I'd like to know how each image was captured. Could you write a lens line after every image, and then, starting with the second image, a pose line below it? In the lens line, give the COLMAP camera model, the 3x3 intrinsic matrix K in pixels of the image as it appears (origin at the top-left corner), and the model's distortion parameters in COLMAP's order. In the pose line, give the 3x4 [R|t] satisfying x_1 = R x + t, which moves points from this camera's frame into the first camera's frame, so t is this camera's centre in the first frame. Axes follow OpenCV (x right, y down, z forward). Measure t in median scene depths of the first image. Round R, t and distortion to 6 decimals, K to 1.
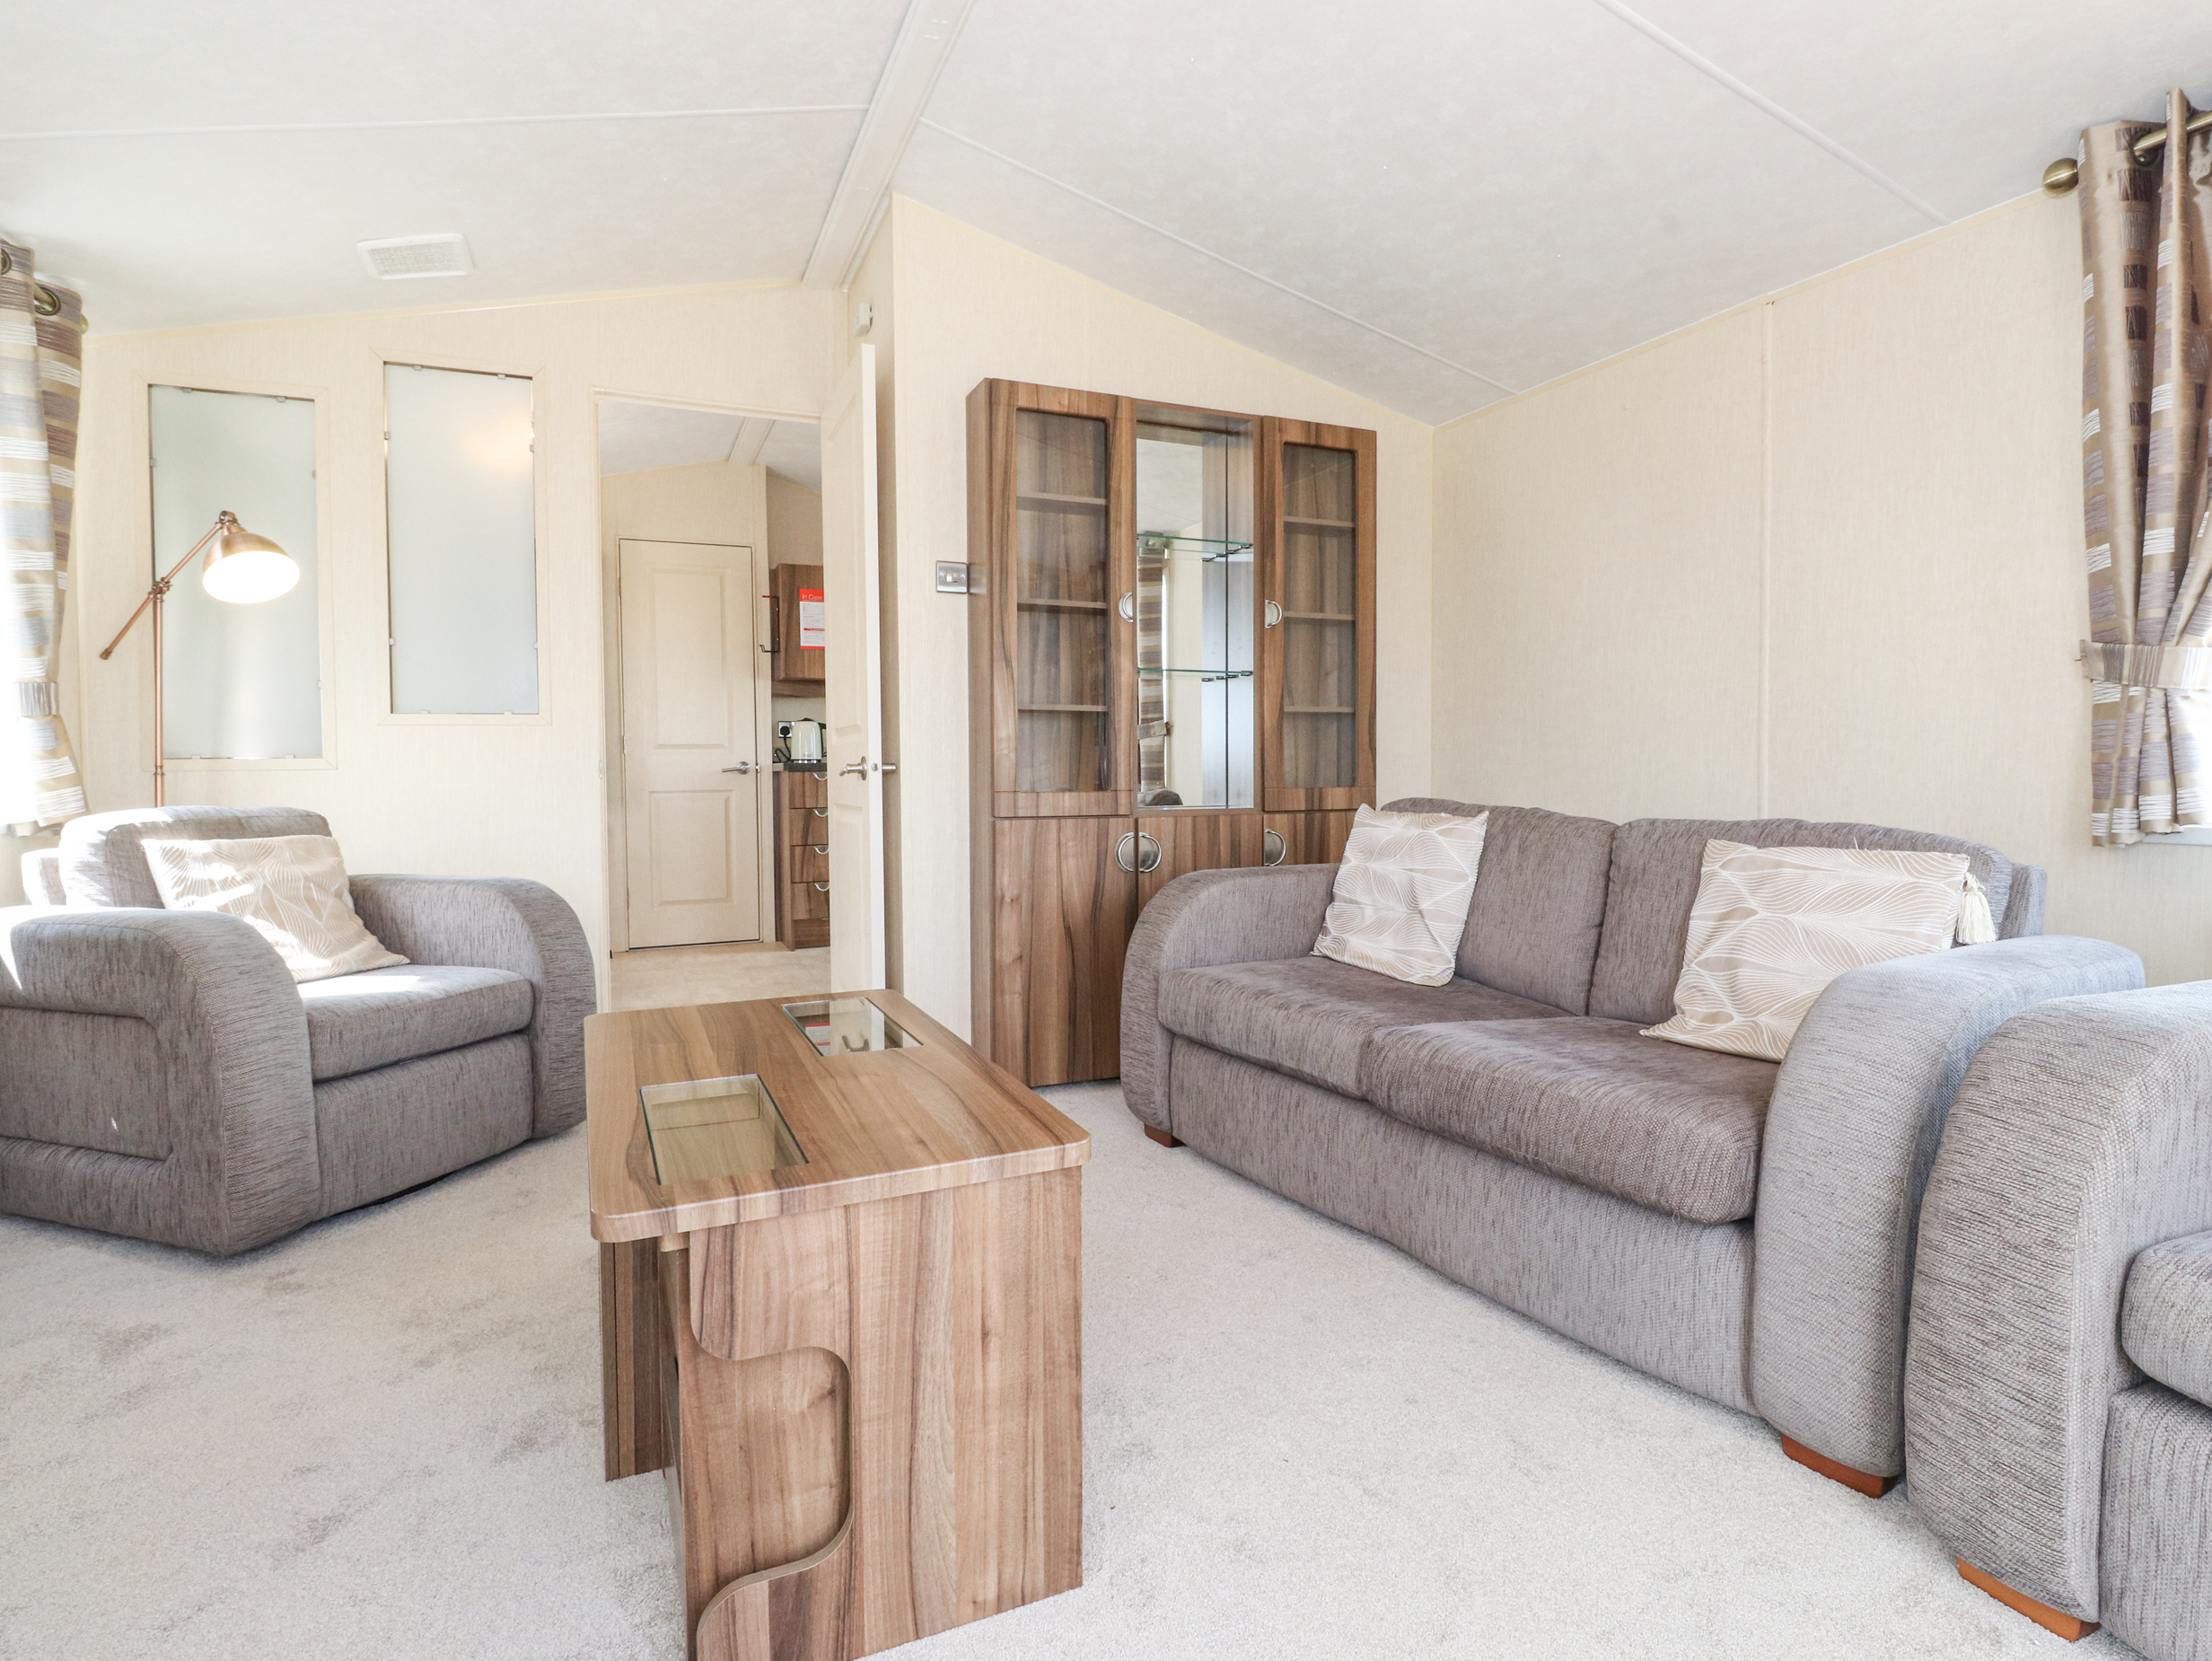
lens RADIAL K [[1150.5, 0, 1103.3], [0, 1150.5, 795.8], [0, 0, 1]] dist [0.015086, -0.021338]
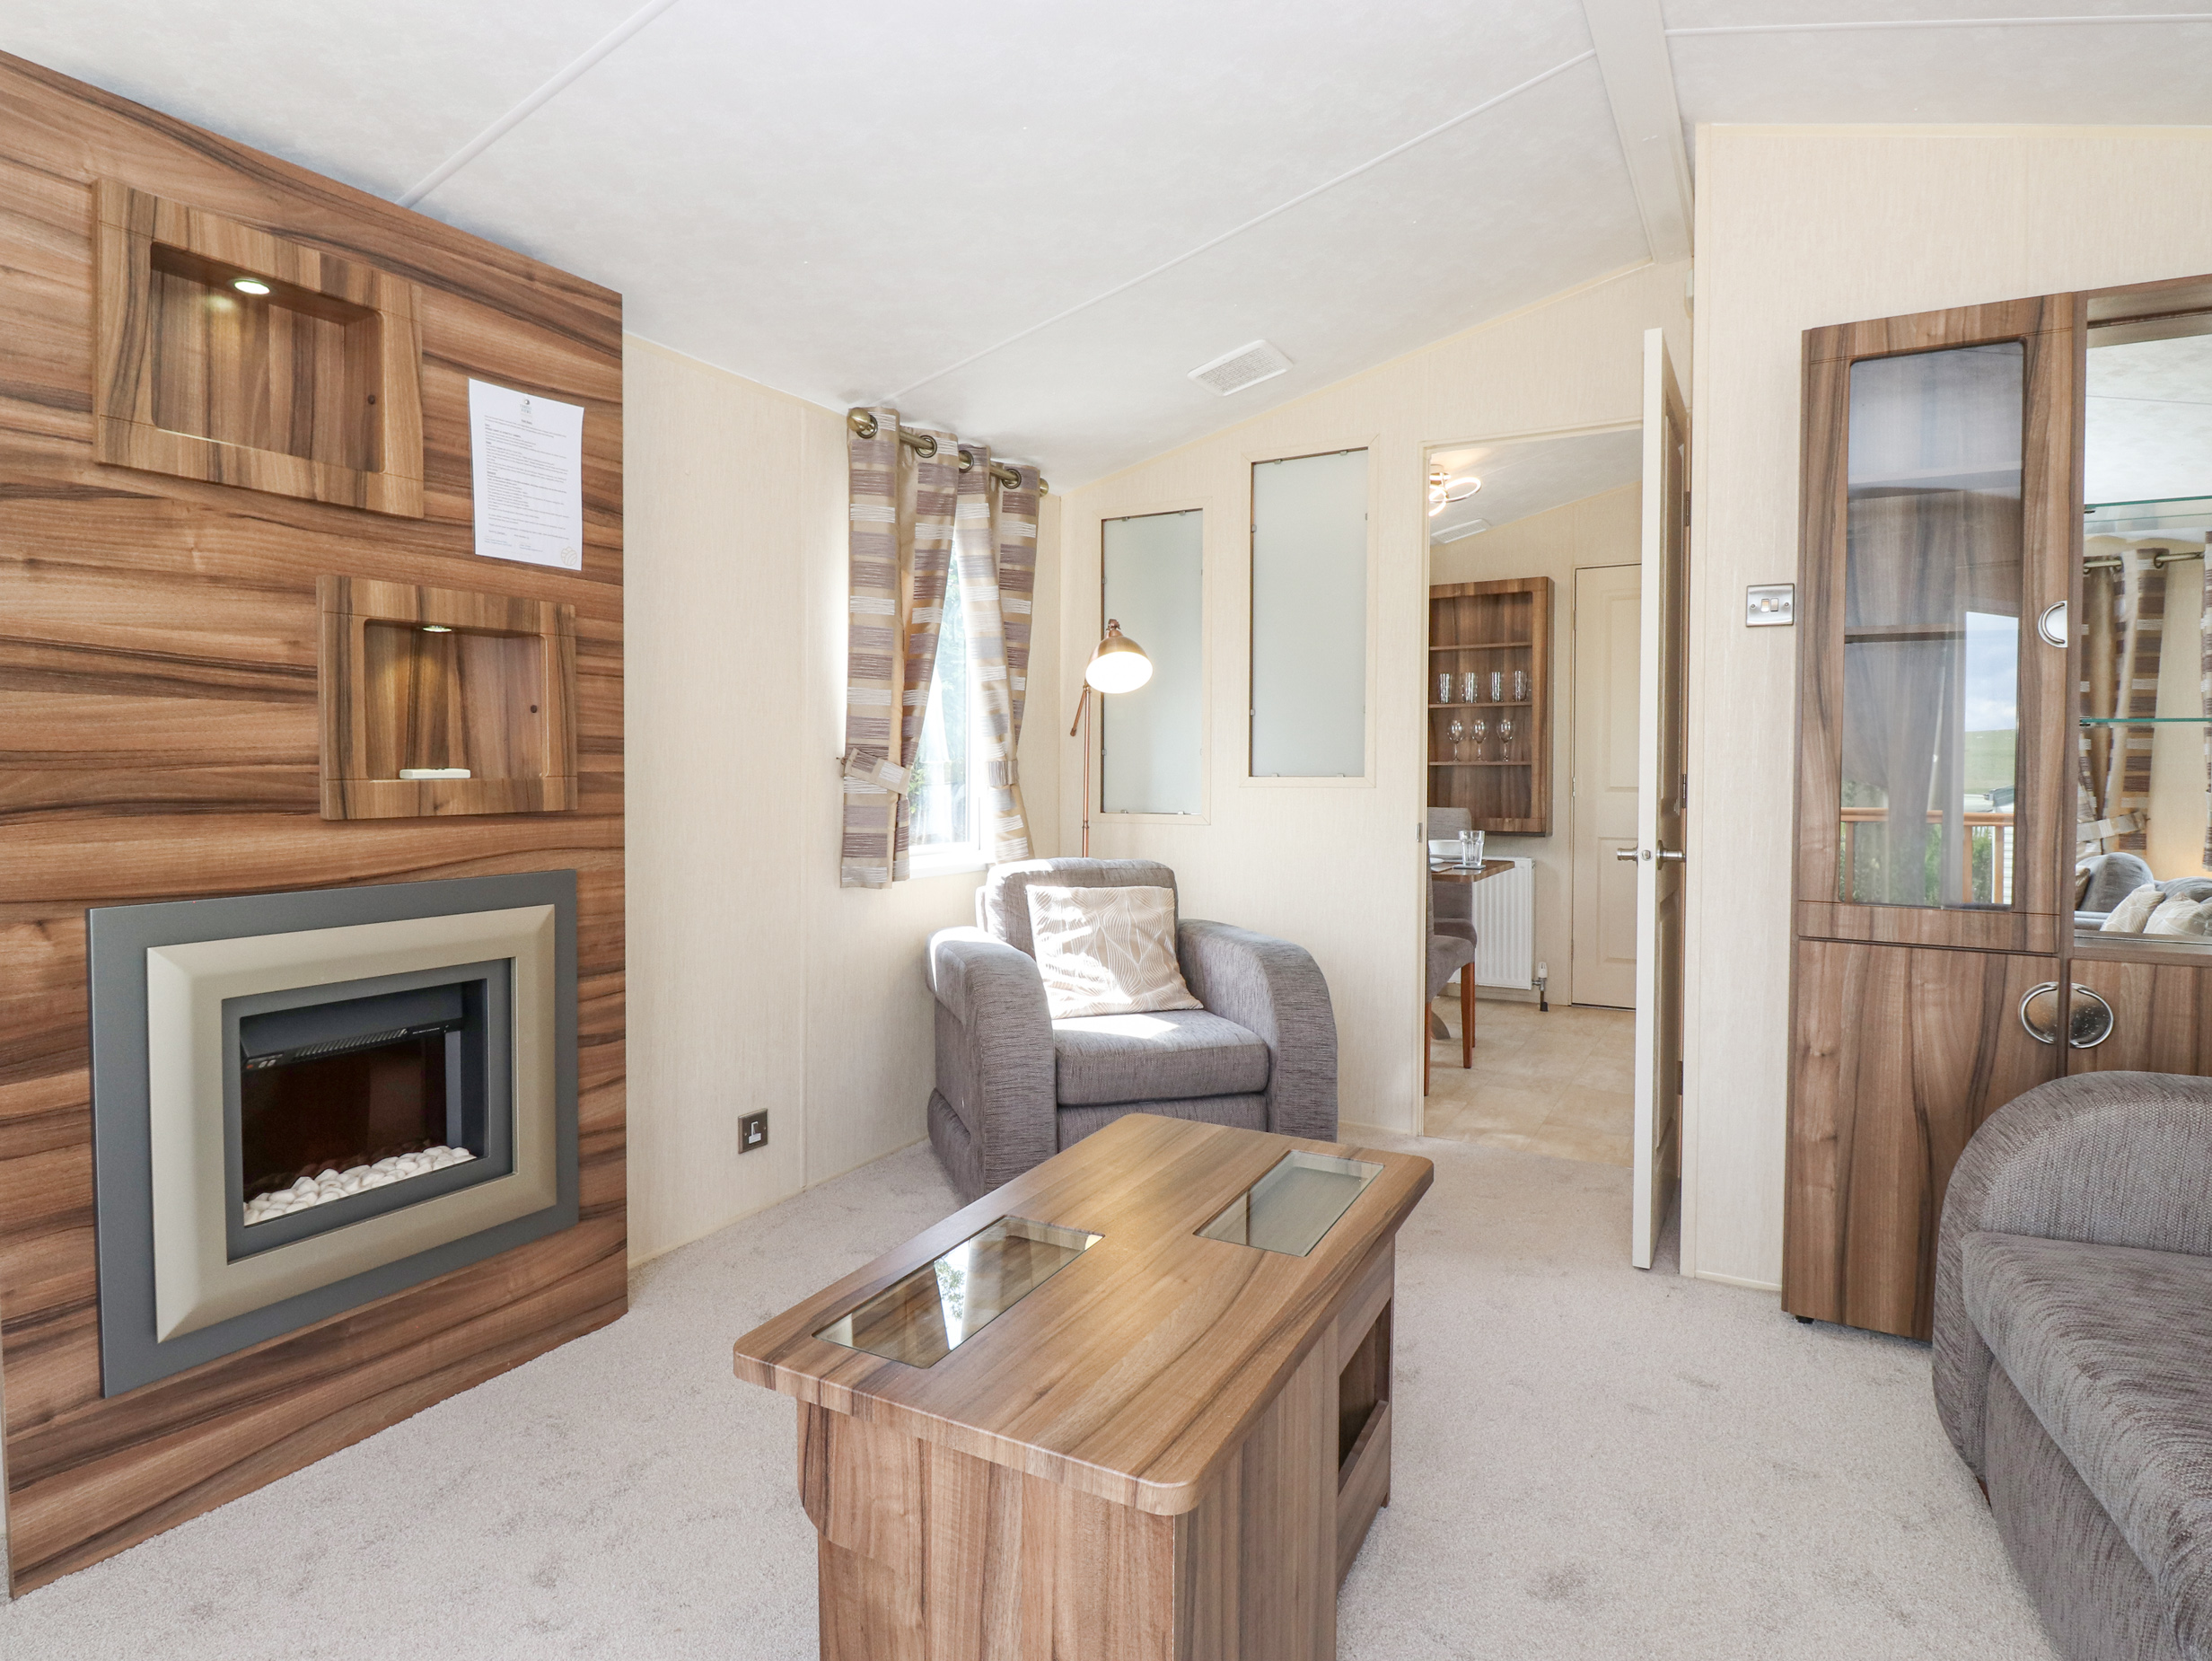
lens RADIAL K [[1184.7, 0, 1106.6], [0, 1184.7, 800.3], [0, 0, 1]] dist [0.002235, -0.013737]
pose [[0.614198, 0.027201, -0.788683, 0.255378], [-0.032133, 0.999439, 0.009447, -0.068245], [0.788498, 0.019540, 0.614727, 0.229505]]
